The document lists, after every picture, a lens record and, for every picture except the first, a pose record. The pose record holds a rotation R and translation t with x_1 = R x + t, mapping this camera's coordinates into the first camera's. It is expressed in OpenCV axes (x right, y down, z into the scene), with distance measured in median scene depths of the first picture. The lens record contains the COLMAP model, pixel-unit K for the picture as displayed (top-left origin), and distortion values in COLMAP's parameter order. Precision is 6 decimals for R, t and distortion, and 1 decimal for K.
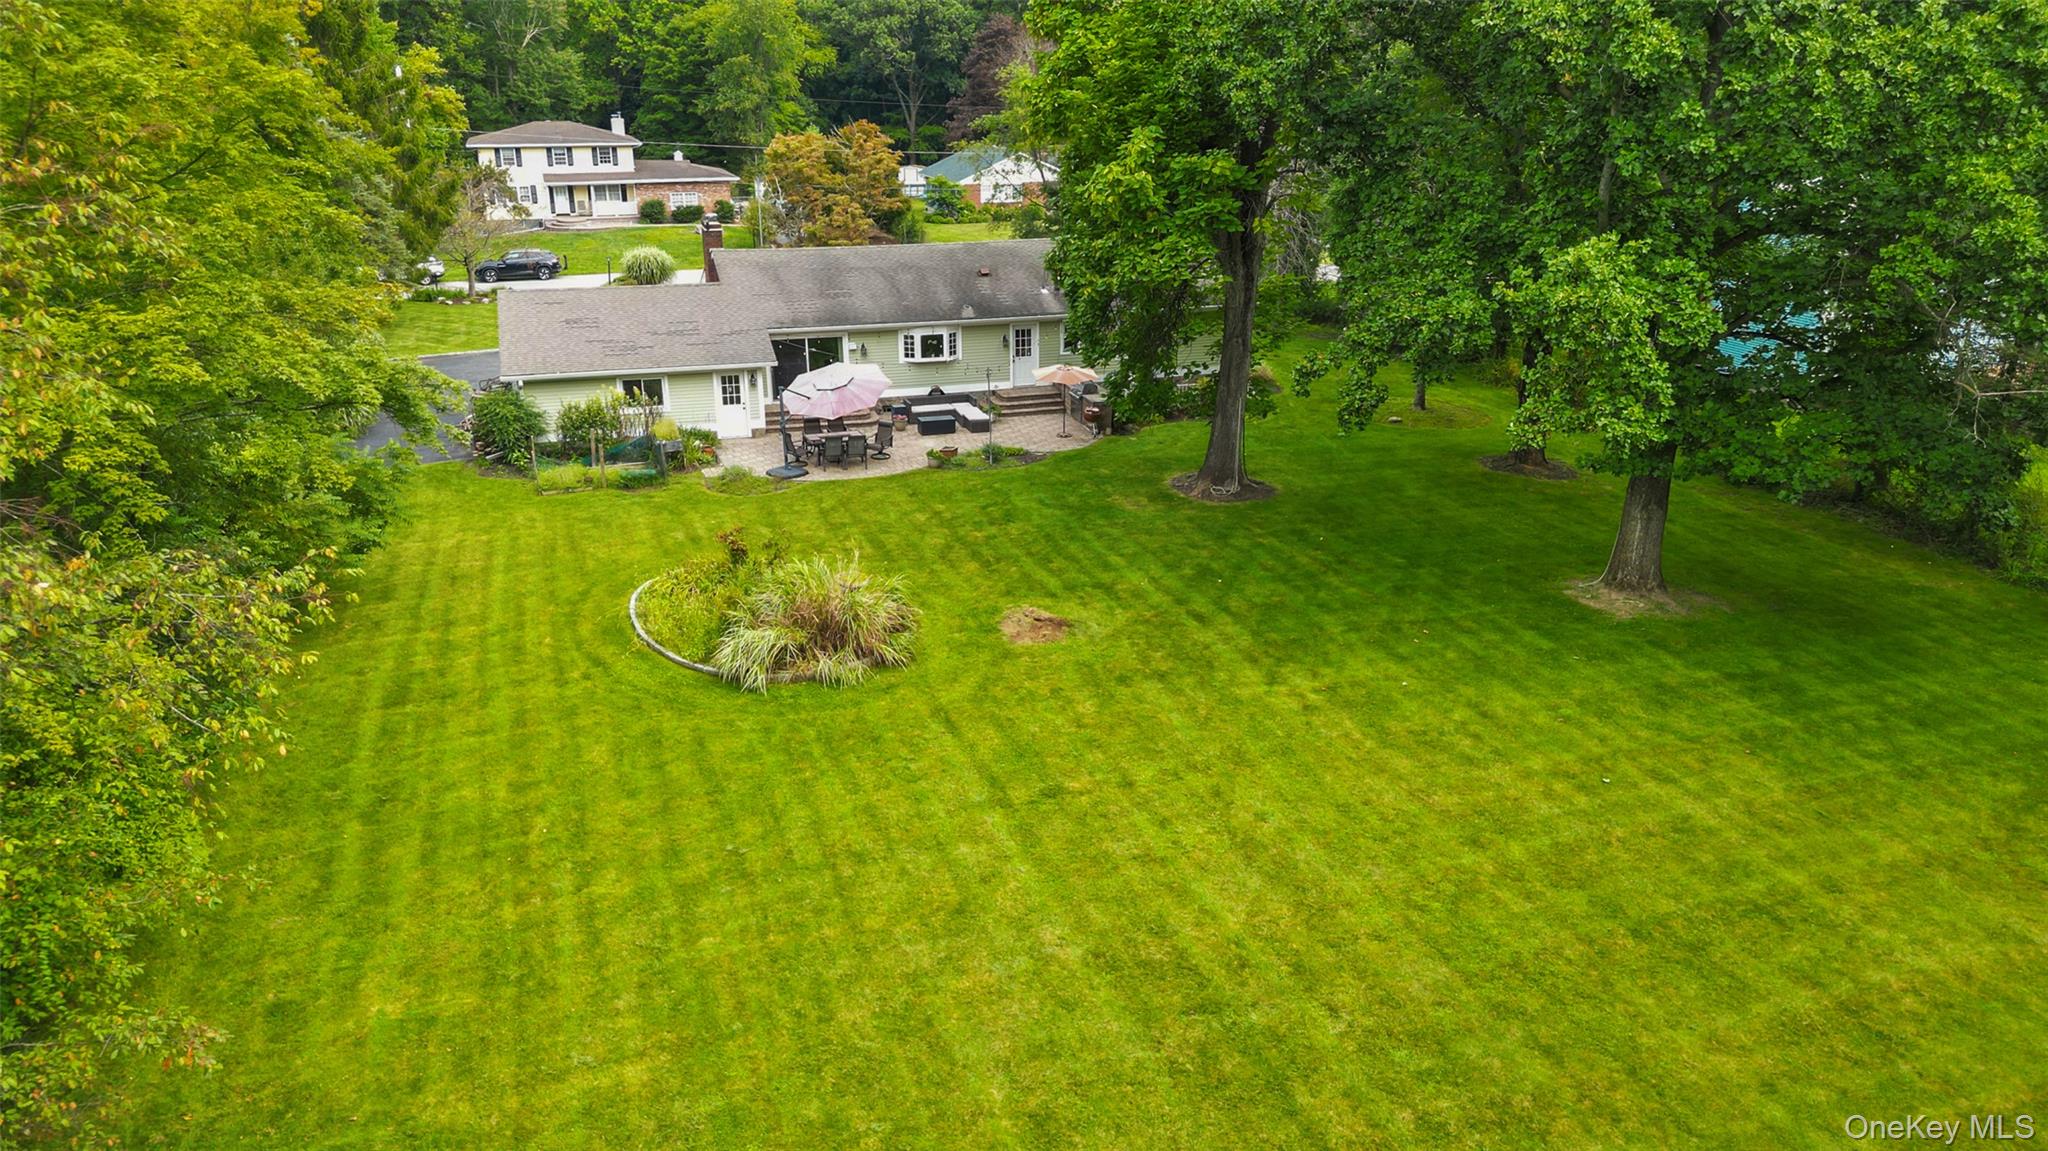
lens RADIAL K [[1373.7, 0, 1024.0], [0, 1373.7, 575.5], [0, 0, 1]] dist [0.077026, -0.084677]
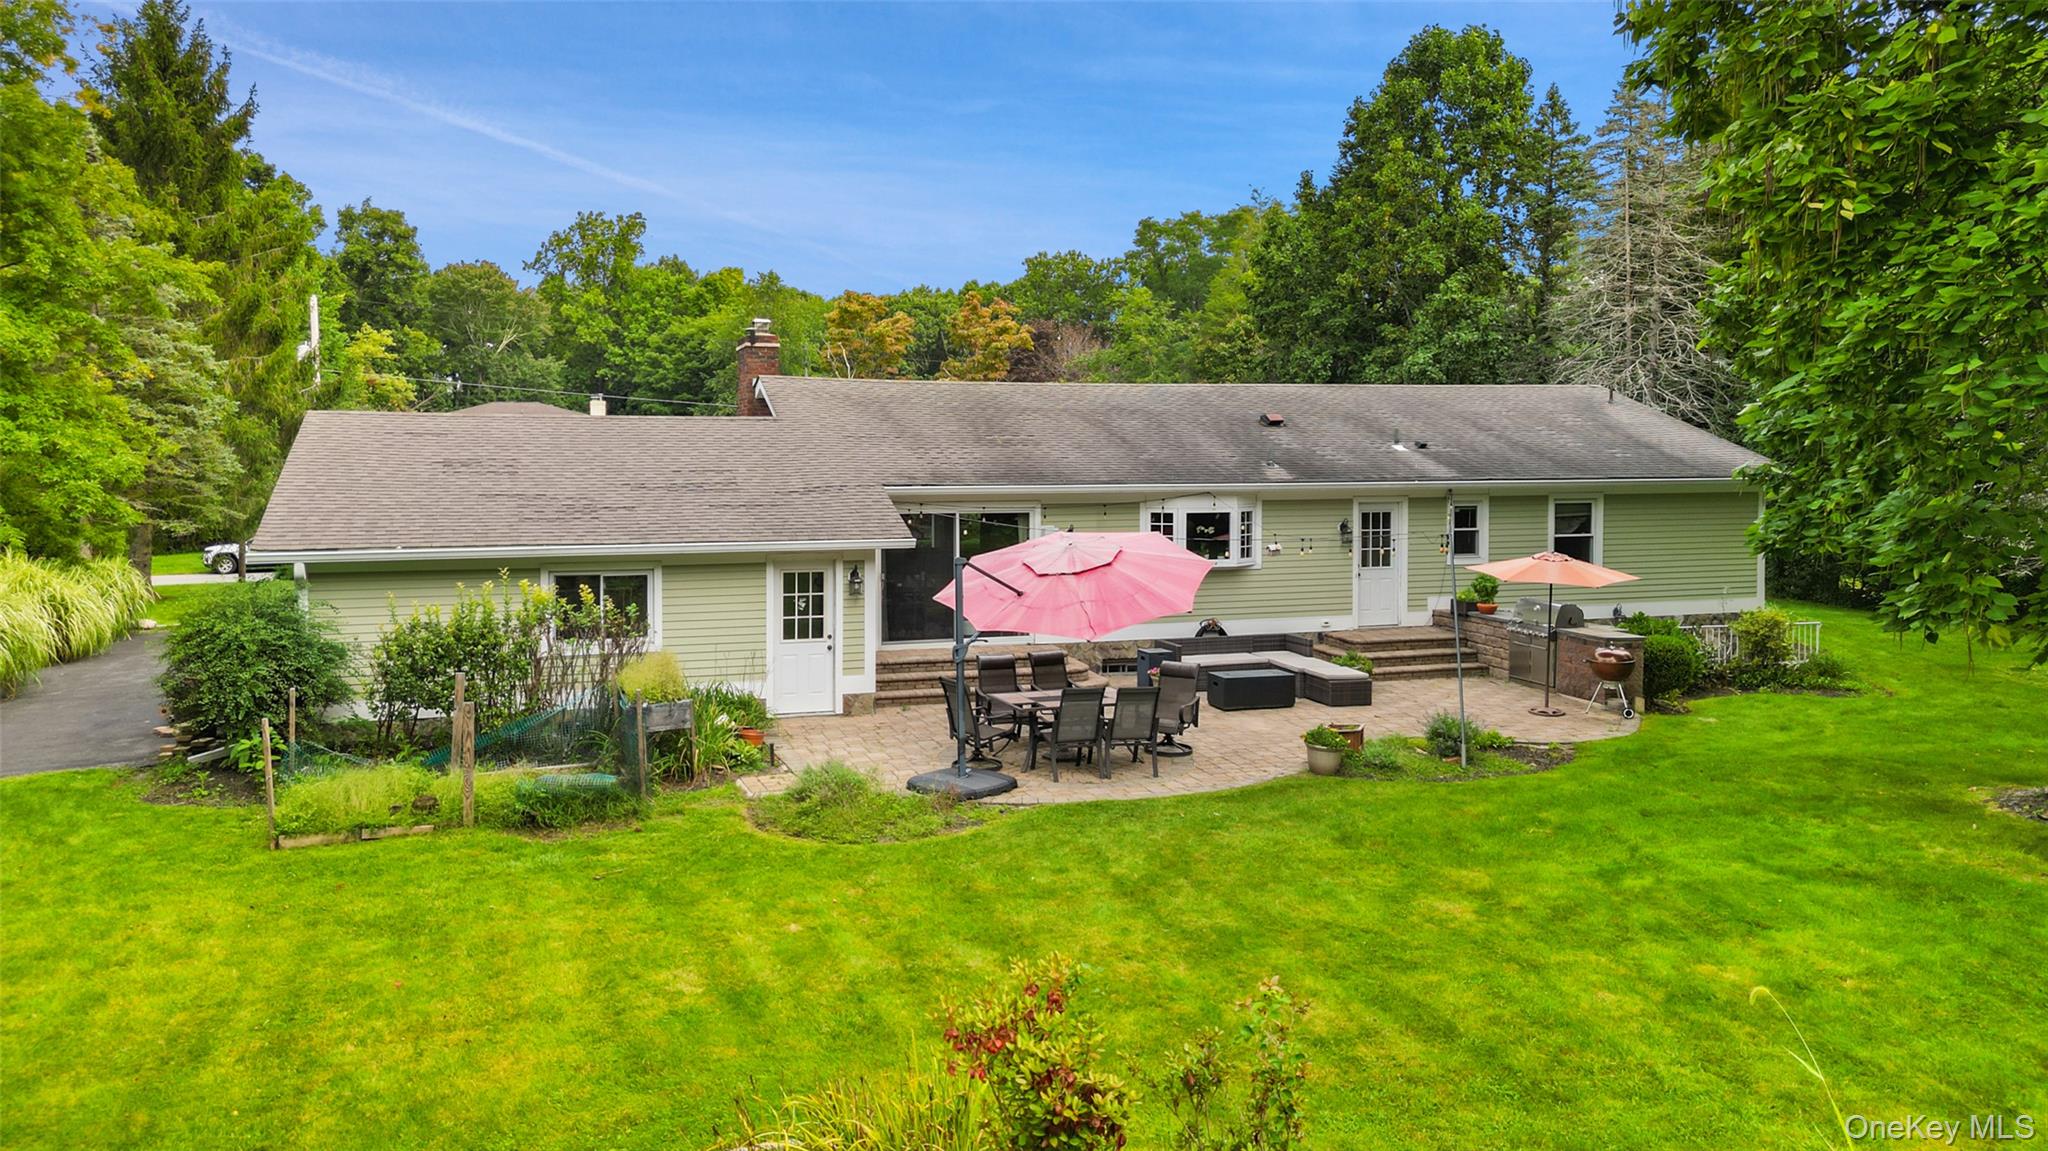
lens RADIAL K [[1417.3, 0, 1031.4], [0, 1417.3, 508.2], [0, 0, 1]] dist [0.081816, -0.101359]
pose [[0.999698, 0.003254, 0.024359, -0.151424], [0.004316, 0.952545, -0.304367, -0.025821], [-0.024193, 0.304380, 0.952243, 0.559825]]
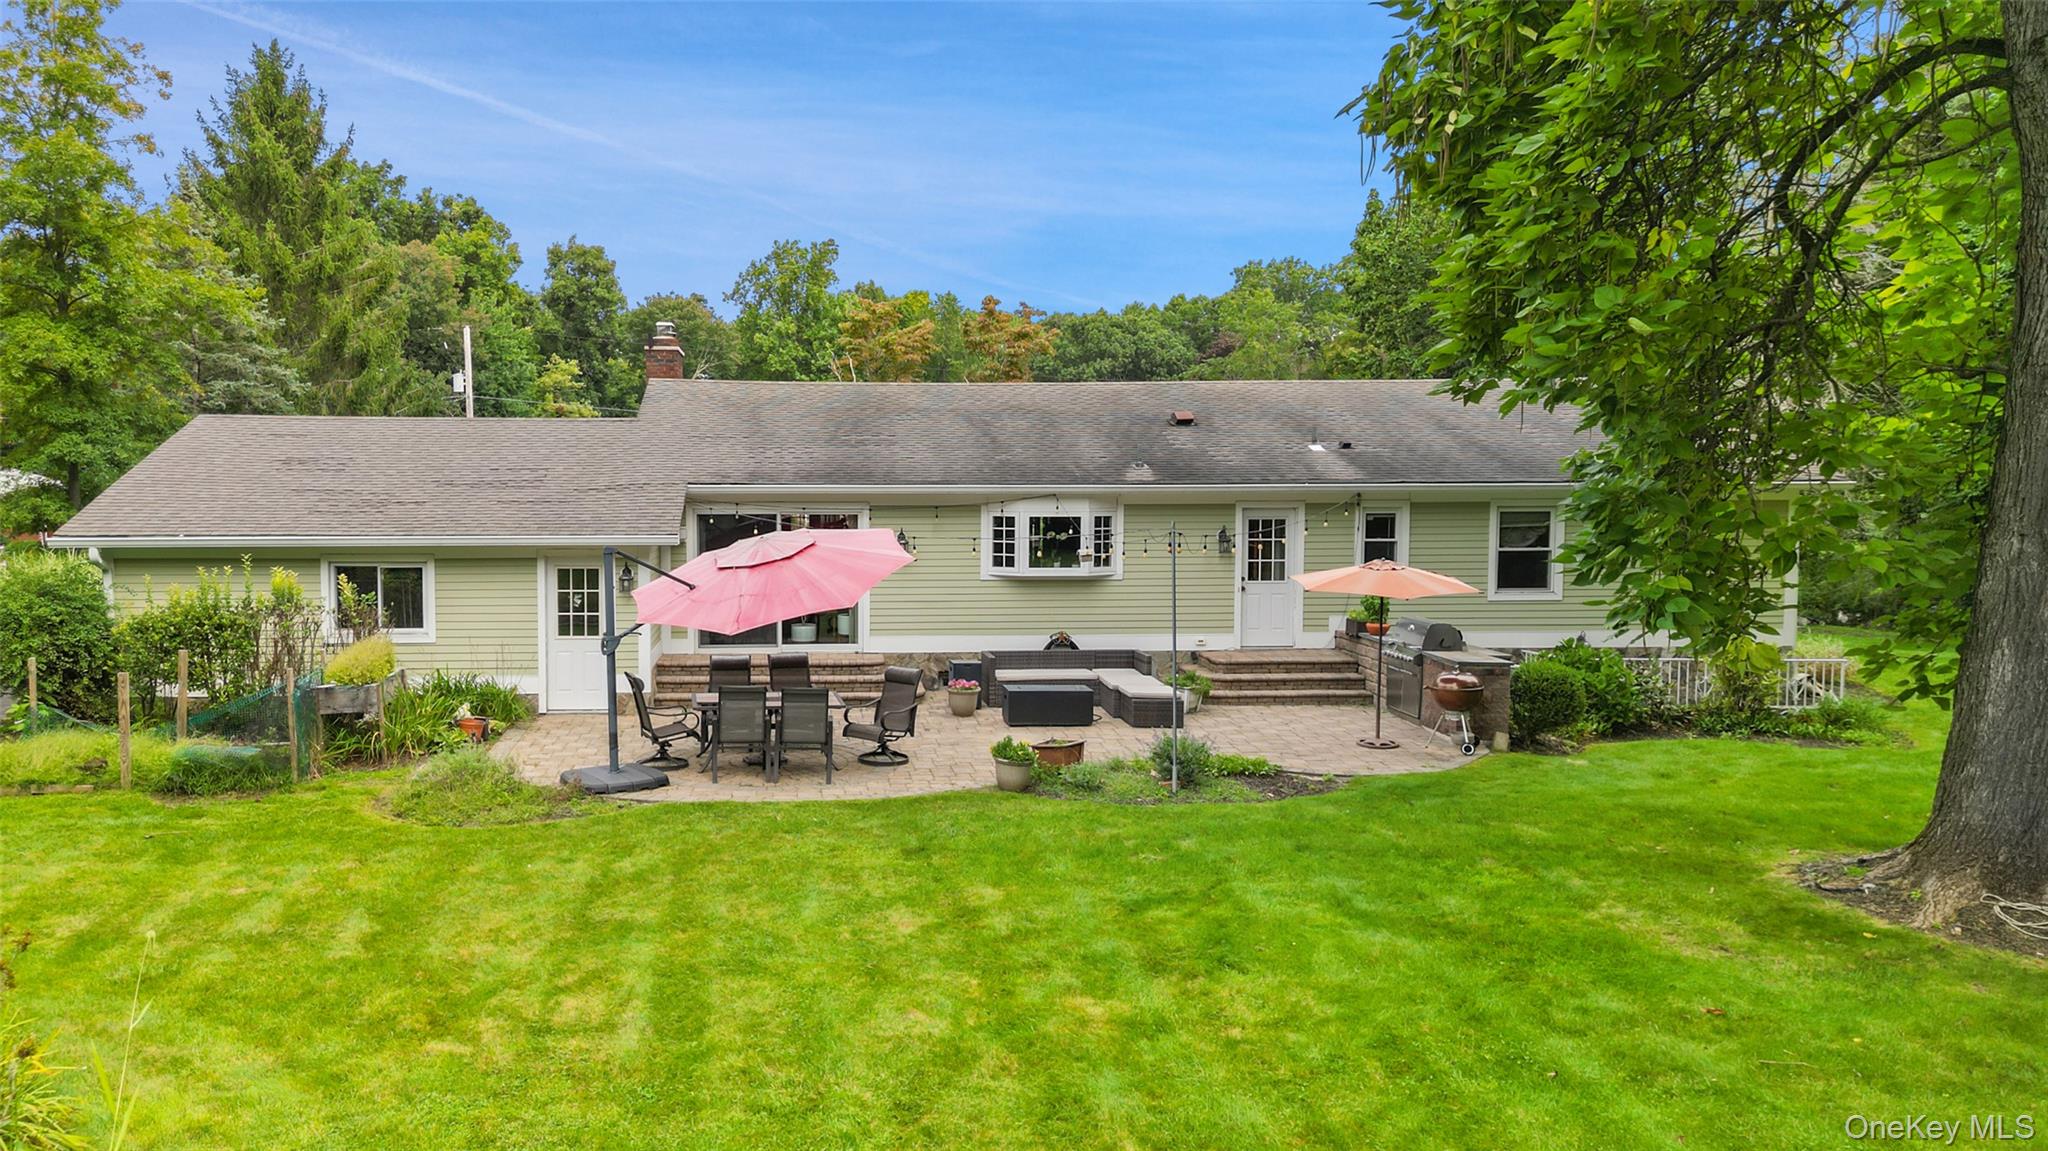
lens RADIAL K [[1475.3, 0, 889.2], [0, 1475.3, 573.1], [0, 0, 1]] dist [0.086330, -0.110043]
pose [[0.971301, 0.018801, -0.237110, -0.005729], [-0.085230, 0.958184, -0.273164, -0.023412], [0.222059, 0.285534, 0.932288, 0.583930]]
